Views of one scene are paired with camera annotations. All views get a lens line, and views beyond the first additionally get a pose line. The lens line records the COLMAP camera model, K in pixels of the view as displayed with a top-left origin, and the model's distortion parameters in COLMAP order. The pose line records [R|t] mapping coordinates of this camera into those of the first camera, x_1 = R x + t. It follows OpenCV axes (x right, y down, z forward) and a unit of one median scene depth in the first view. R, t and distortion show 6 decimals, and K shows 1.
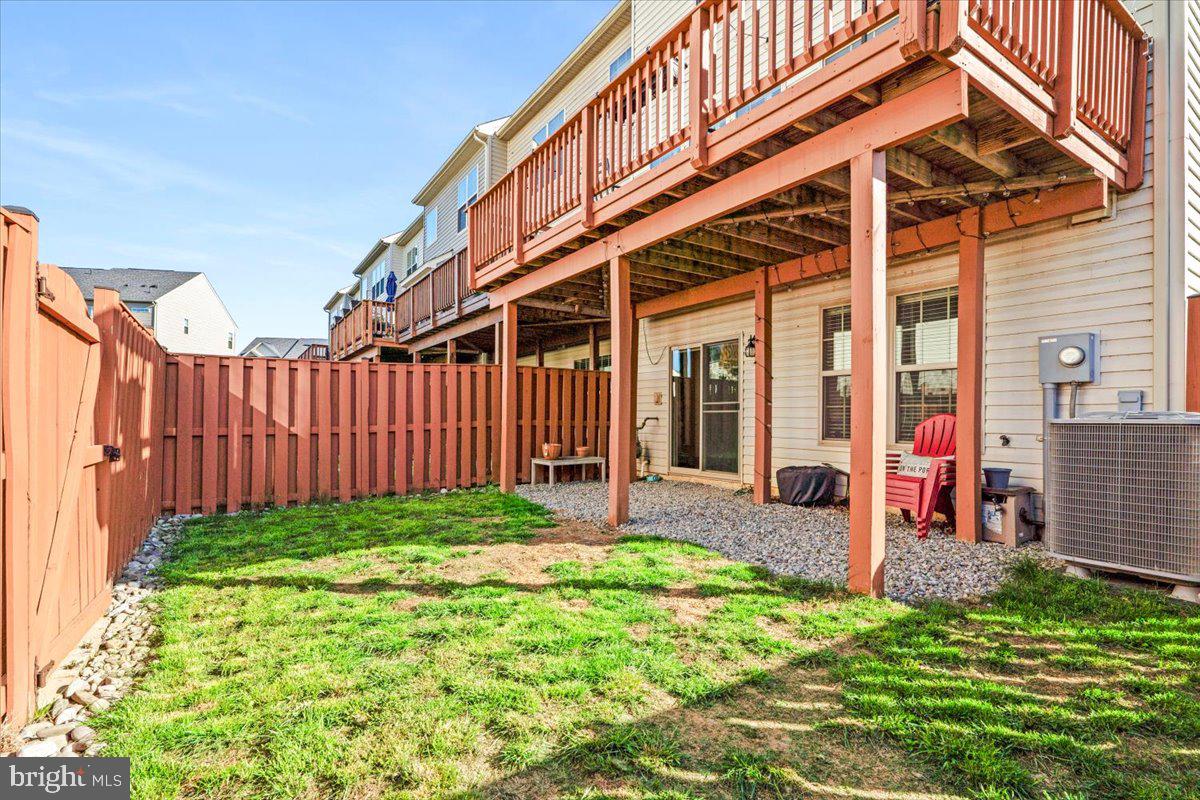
lens RADIAL K [[556.8, 0, 601.6], [0, 556.8, 412.3], [0, 0, 1]] dist [-0.003343, -0.000364]
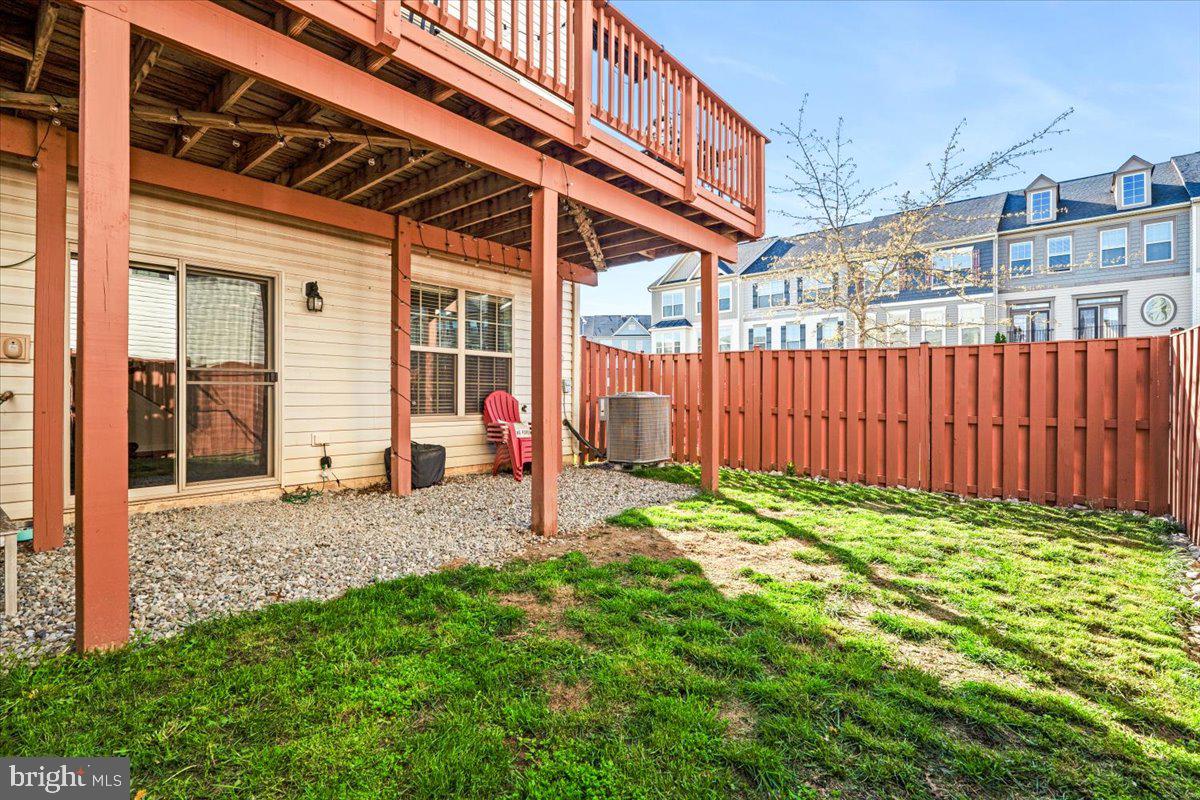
lens RADIAL K [[556.8, 0, 601.1], [0, 556.8, 400.4], [0, 0, 1]] dist [-0.003343, -0.000364]
pose [[-0.269785, -0.009042, 0.962878, -0.518523], [-0.019659, 0.999799, 0.003880, 0.007767], [-0.962720, -0.017883, -0.269908, 0.796611]]
